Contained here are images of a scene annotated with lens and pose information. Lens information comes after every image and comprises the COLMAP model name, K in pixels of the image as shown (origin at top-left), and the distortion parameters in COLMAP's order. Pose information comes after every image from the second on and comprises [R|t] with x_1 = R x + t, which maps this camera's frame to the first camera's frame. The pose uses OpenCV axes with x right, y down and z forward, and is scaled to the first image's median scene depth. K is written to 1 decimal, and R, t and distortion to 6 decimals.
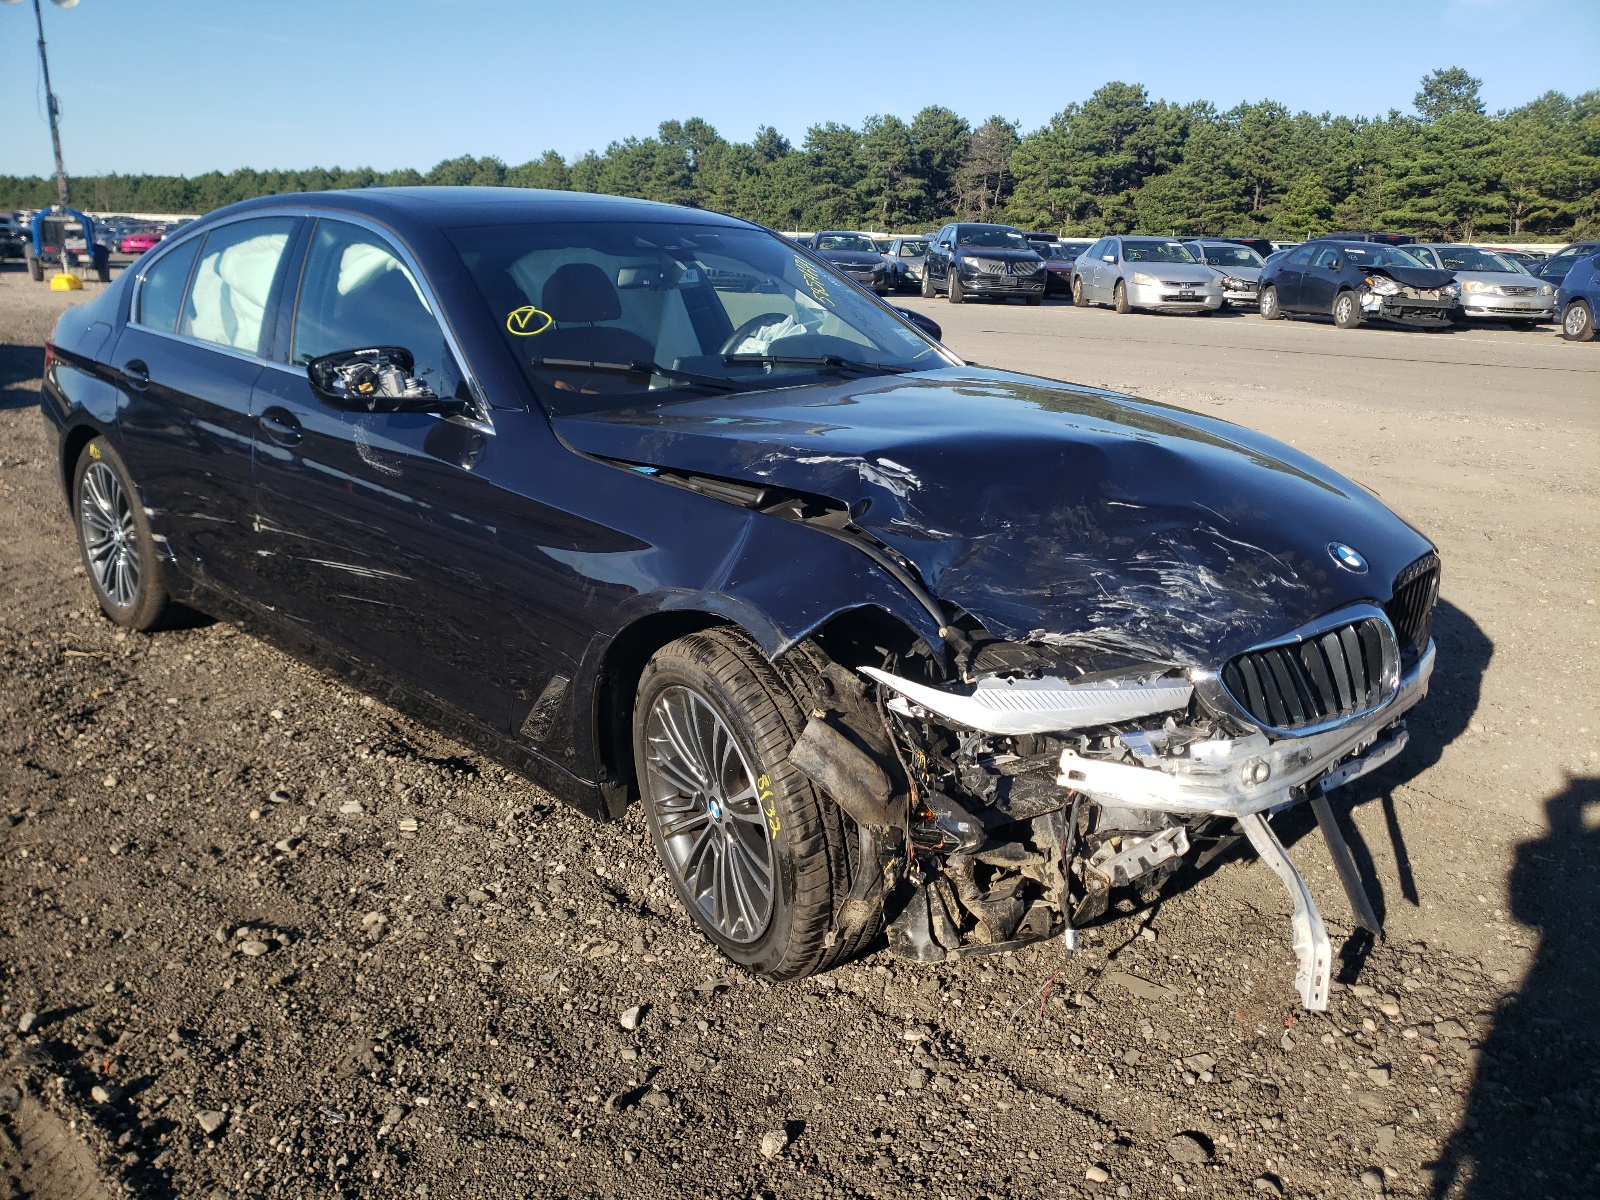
lens RADIAL K [[1217.3, 0, 828.4], [0, 1217.3, 598.2], [0, 0, 1]] dist [0.008812, -0.005762]
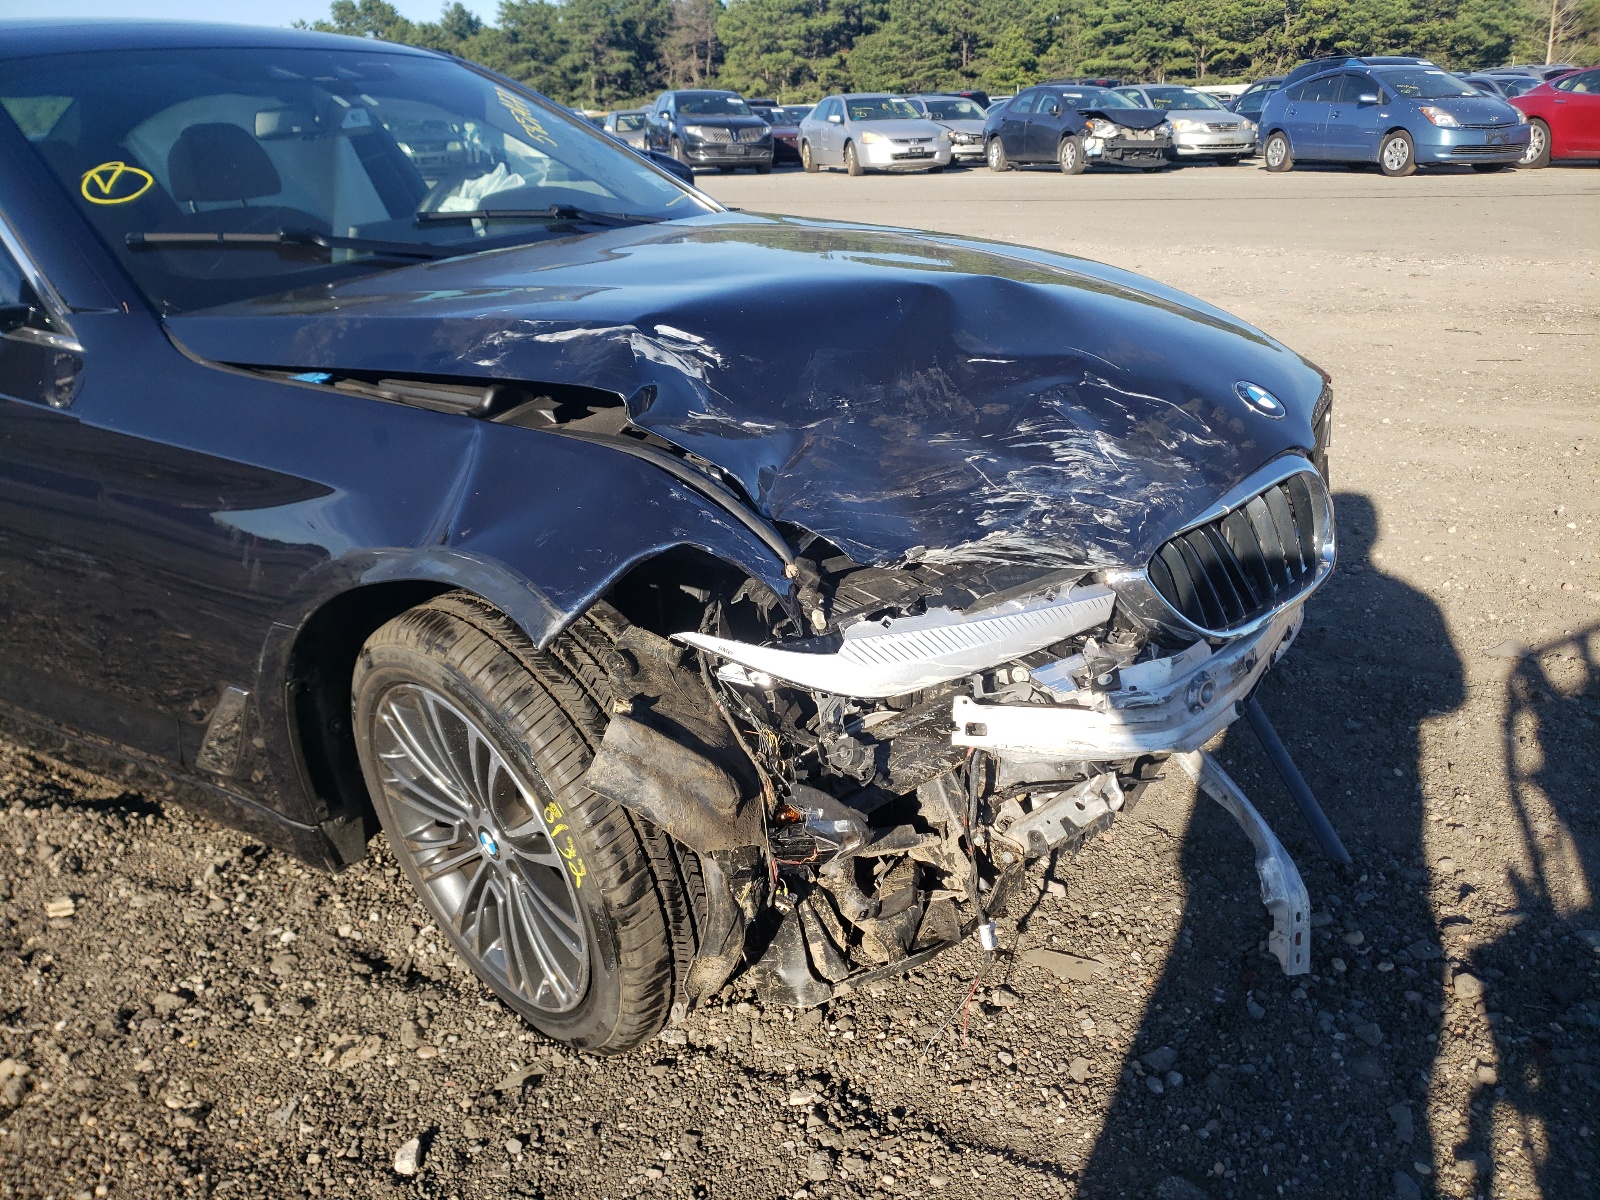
lens RADIAL K [[1217.3, 0, 828.4], [0, 1217.3, 598.2], [0, 0, 1]] dist [0.008812, -0.005762]
pose [[0.974422, -0.134214, 0.180247, -0.008155], [0.117190, 0.987854, 0.102035, -0.020198], [-0.191753, -0.078302, 0.978315, 0.276186]]
